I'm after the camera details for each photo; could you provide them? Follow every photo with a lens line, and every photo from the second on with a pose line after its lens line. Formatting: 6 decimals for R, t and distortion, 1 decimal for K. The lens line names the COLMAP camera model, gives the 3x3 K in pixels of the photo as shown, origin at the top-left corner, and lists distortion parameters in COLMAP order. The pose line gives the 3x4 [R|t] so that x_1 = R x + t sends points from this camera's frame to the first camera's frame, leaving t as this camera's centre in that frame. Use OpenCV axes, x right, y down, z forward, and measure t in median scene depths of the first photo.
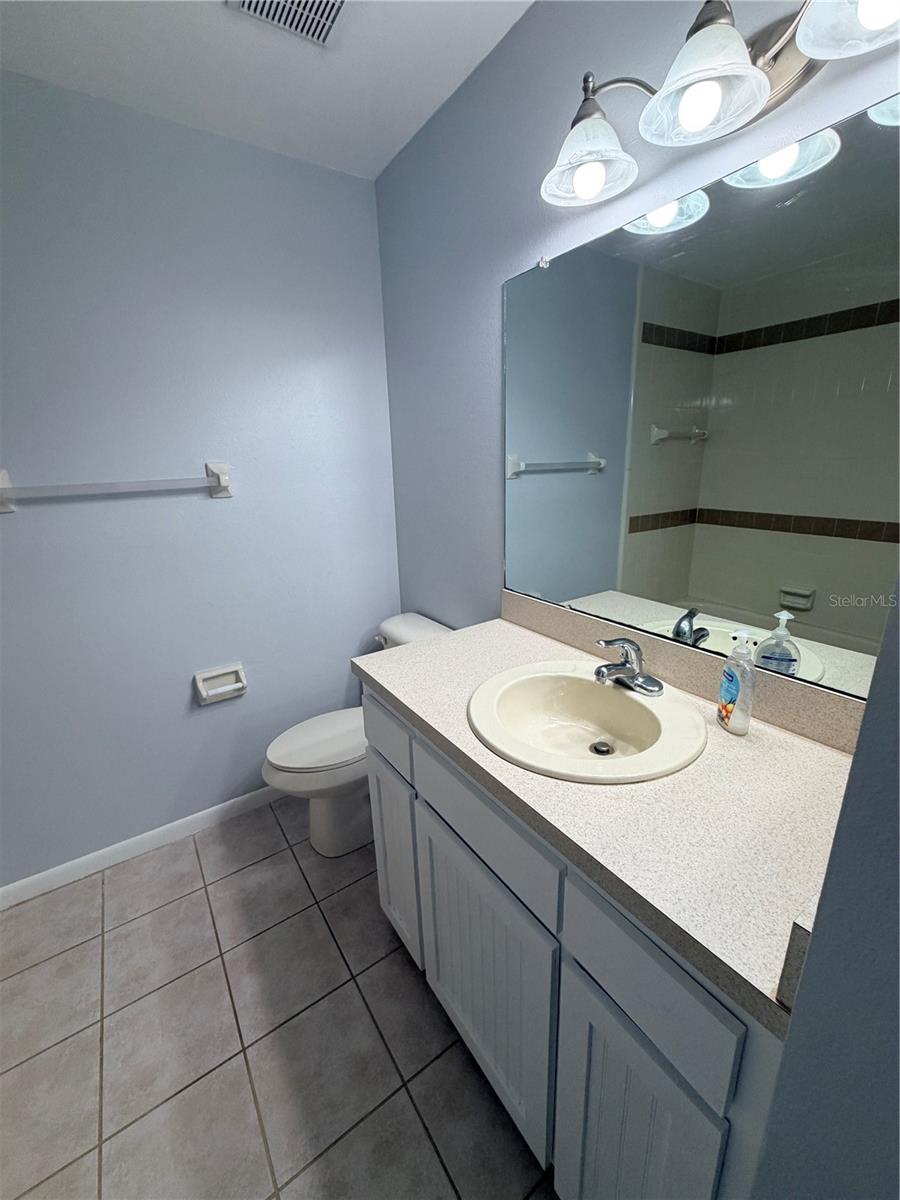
lens RADIAL K [[478.5, 0, 446.4], [0, 478.5, 599.7], [0, 0, 1]] dist [-0.000315, 0.000063]
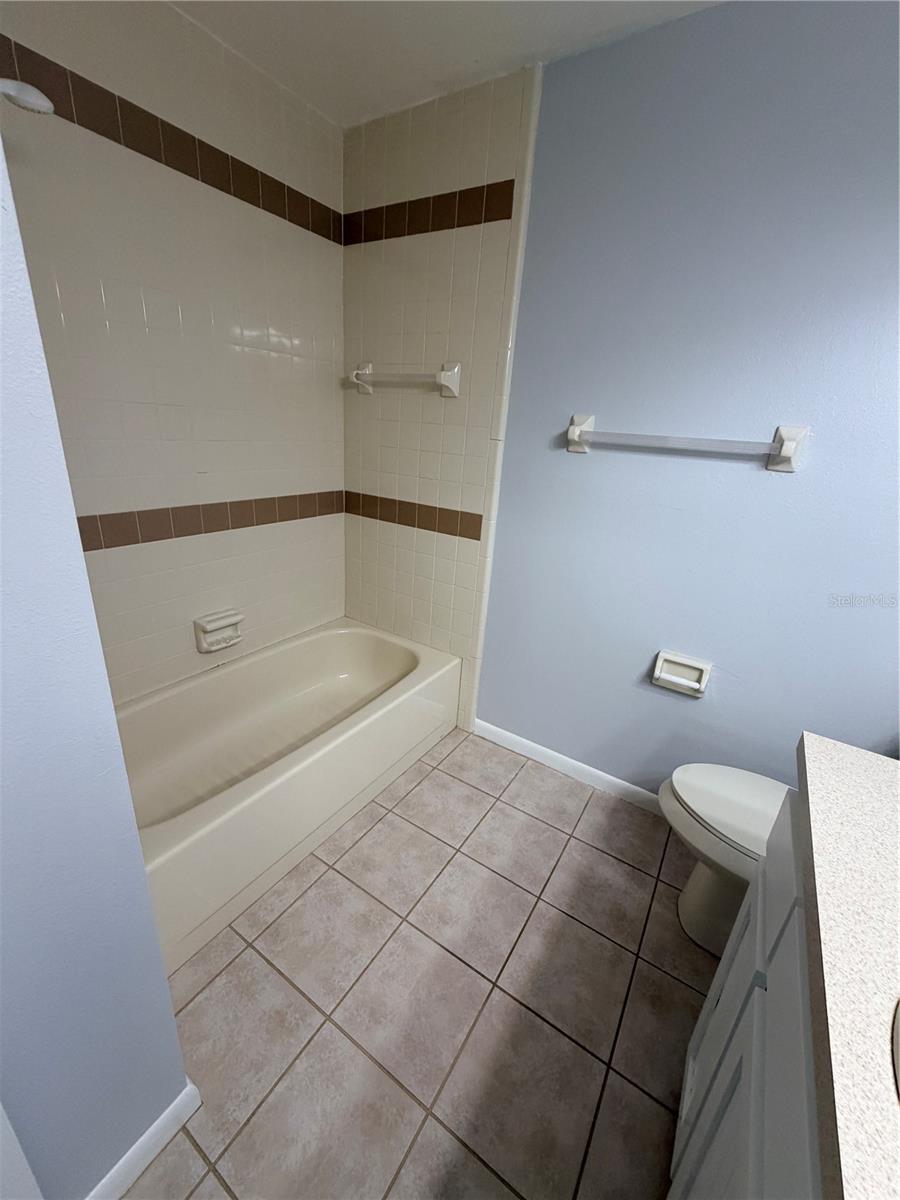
lens RADIAL K [[478.5, 0, 448.8], [0, 478.5, 597.8], [0, 0, 1]] dist [-0.000315, 0.000063]
pose [[0.388220, 0.372192, -0.843065, 0.070312], [-0.339375, 0.908266, 0.244699, -0.028135], [0.856802, 0.191118, 0.478919, 0.181473]]
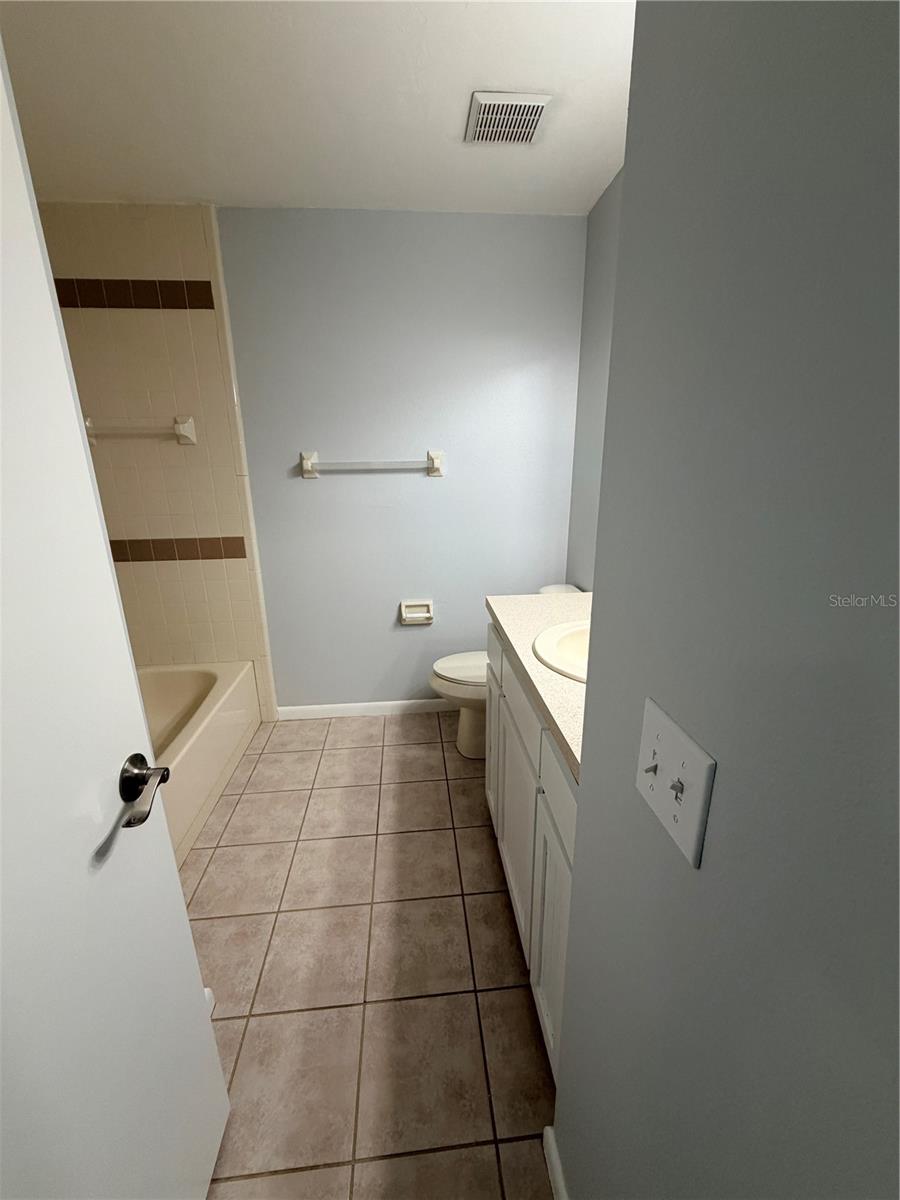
lens RADIAL K [[478.5, 0, 447.1], [0, 478.5, 598.1], [0, 0, 1]] dist [-0.000315, 0.000063]
pose [[0.872275, 0.161836, -0.461460, 0.250606], [-0.156098, 0.986430, 0.050880, 0.057187], [0.463432, 0.027652, 0.885701, -0.191905]]
